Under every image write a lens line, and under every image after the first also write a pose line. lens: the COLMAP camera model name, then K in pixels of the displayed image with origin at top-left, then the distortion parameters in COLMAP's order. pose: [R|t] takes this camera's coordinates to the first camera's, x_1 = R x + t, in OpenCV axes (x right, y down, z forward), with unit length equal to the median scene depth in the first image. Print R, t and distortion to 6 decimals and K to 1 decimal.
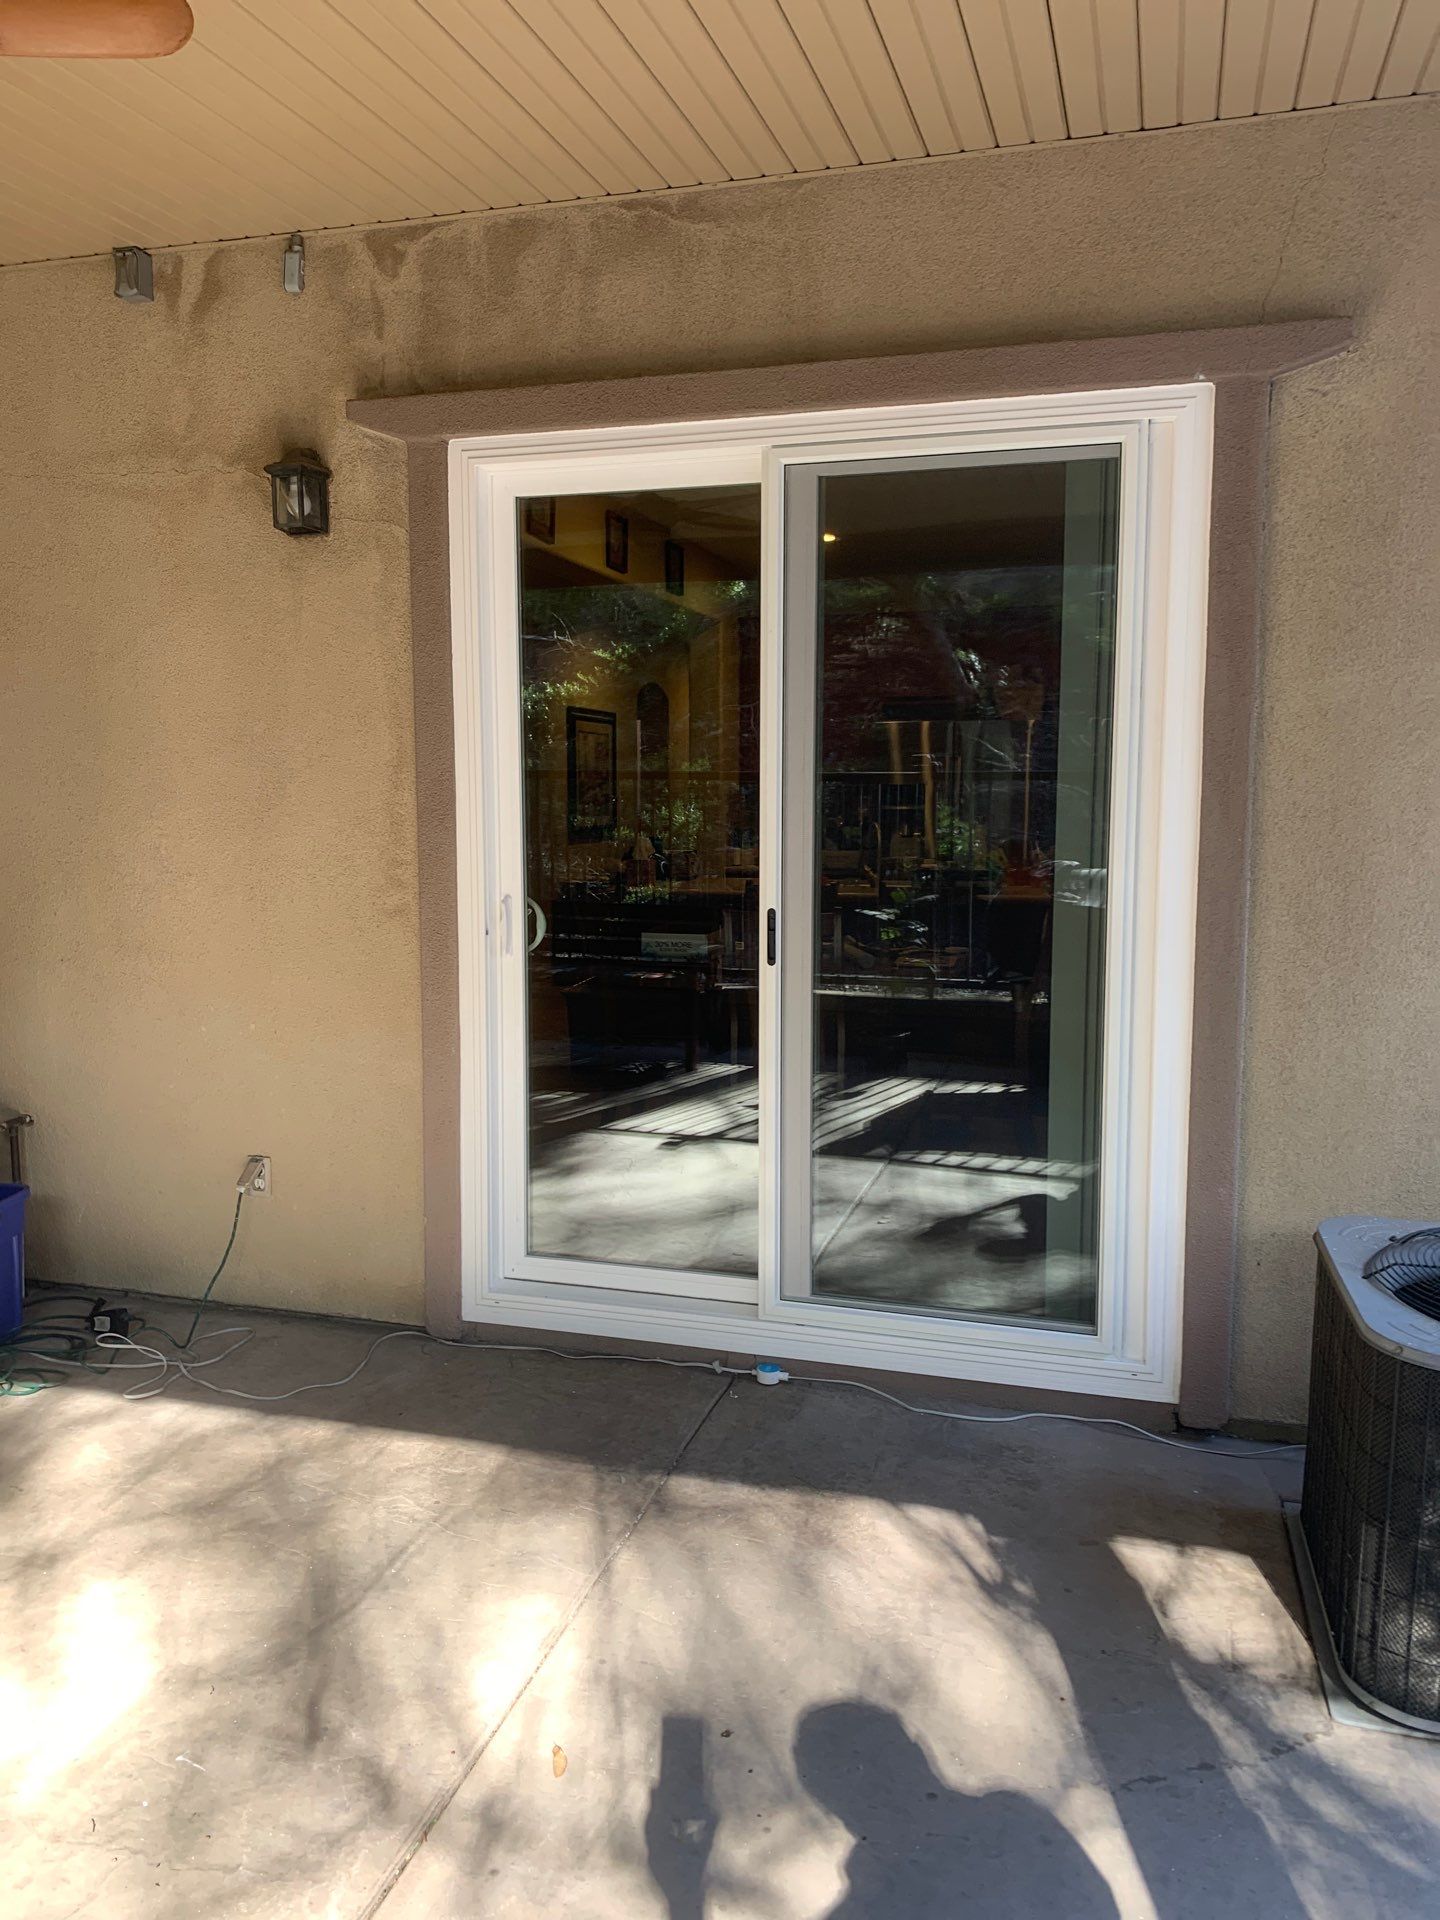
lens RADIAL K [[1450.3, 0, 696.6], [0, 1450.3, 944.4], [0, 0, 1]] dist [0.008703, 0.002441]
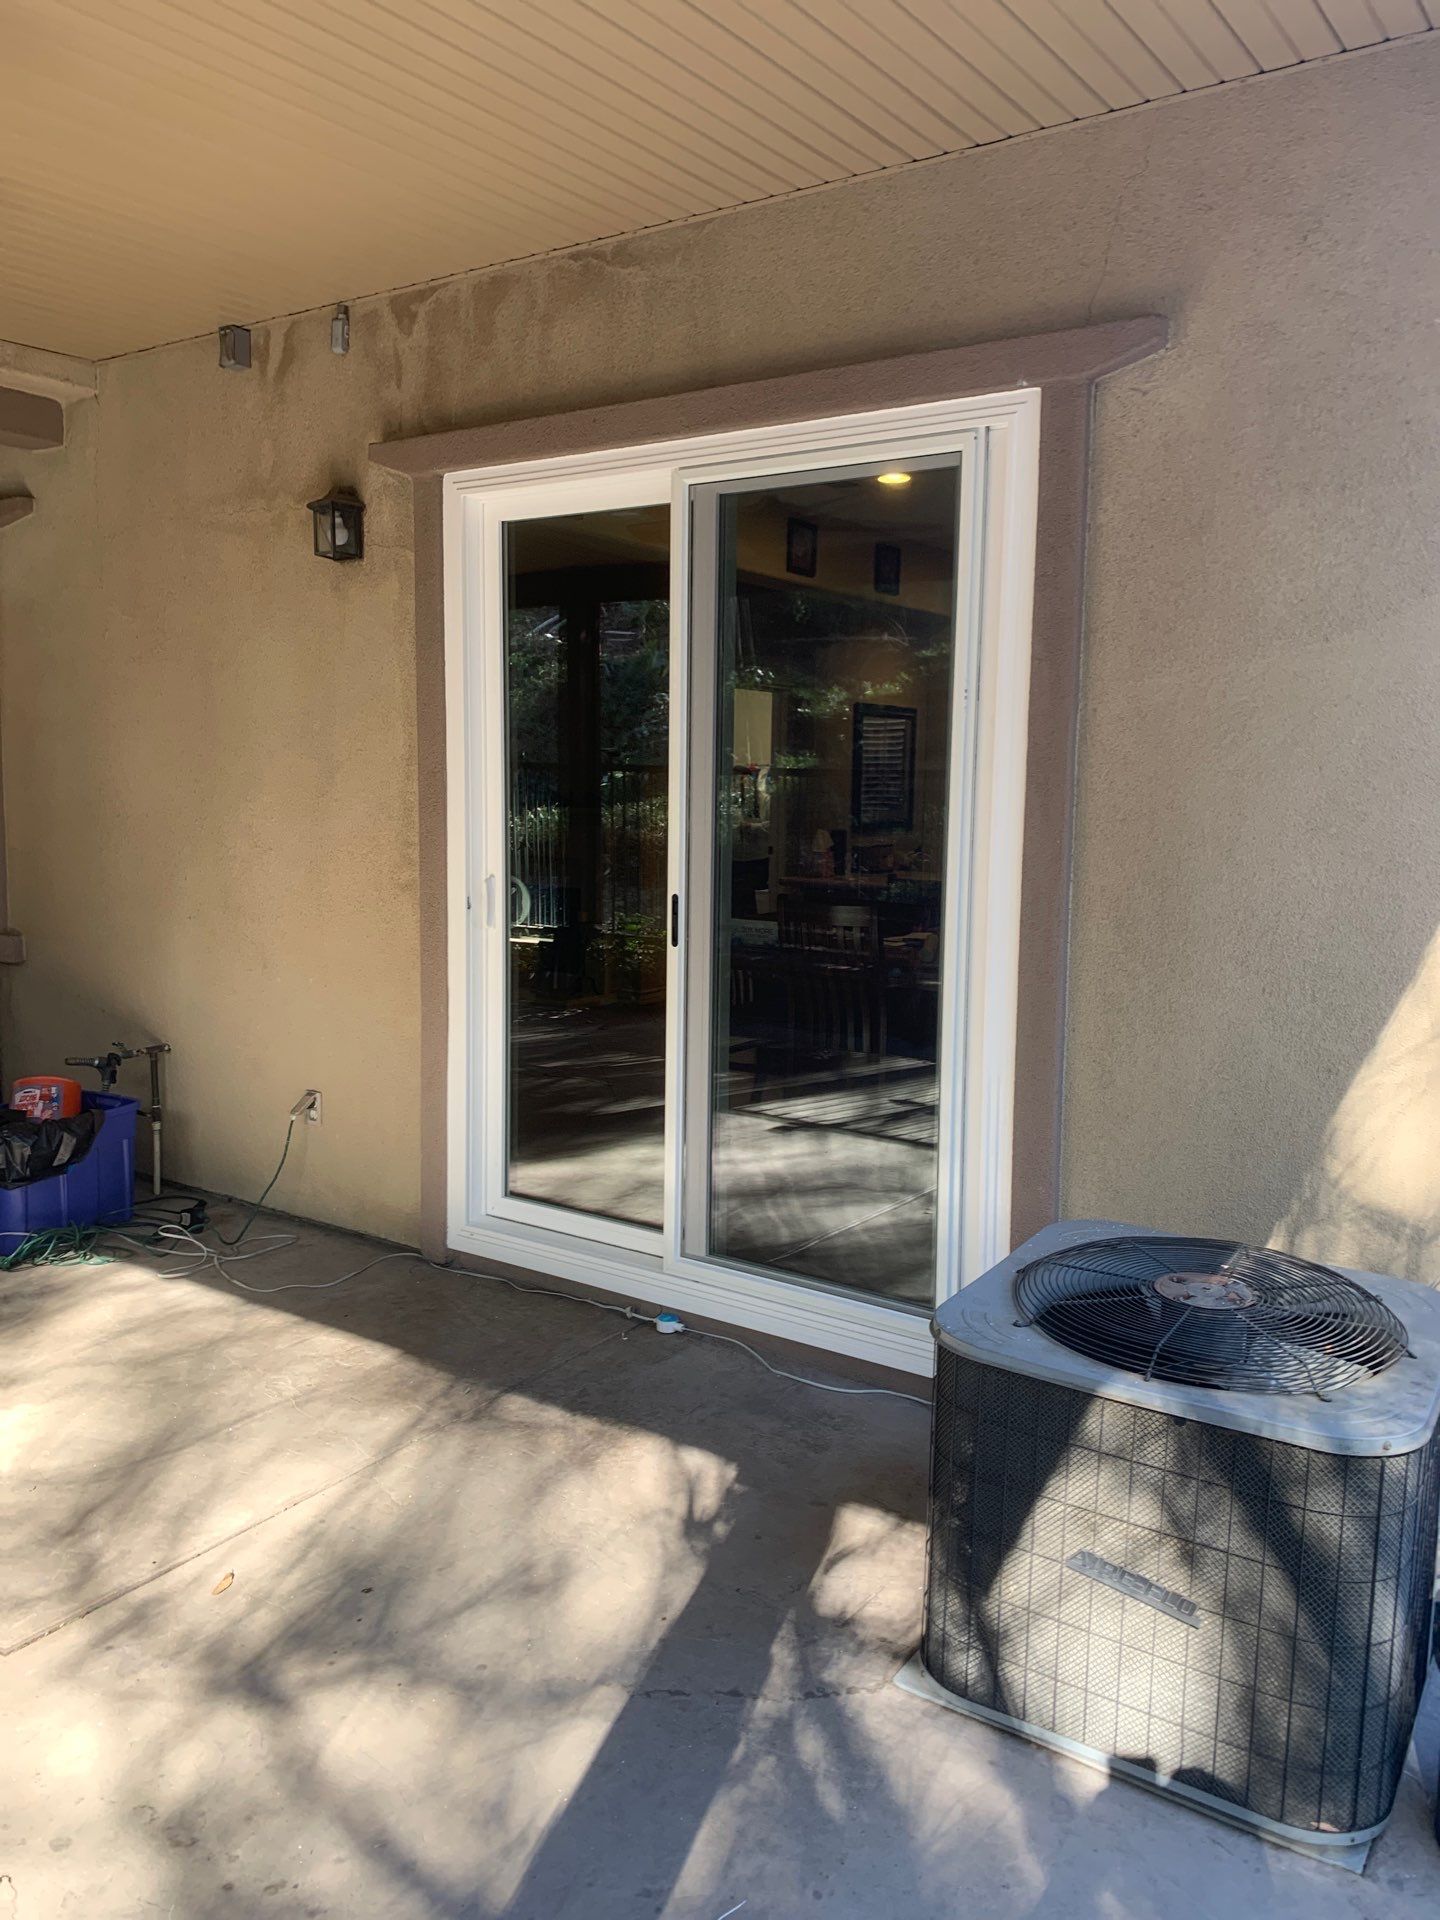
lens RADIAL K [[1443.6, 0, 730.8], [0, 1443.6, 939.8], [0, 0, 1]] dist [0.005837, 0.002065]
pose [[0.954859, 0.046211, -0.293444, 0.404663], [-0.045590, 0.998920, 0.008958, -0.002281], [0.293541, 0.004825, 0.955934, -0.018289]]
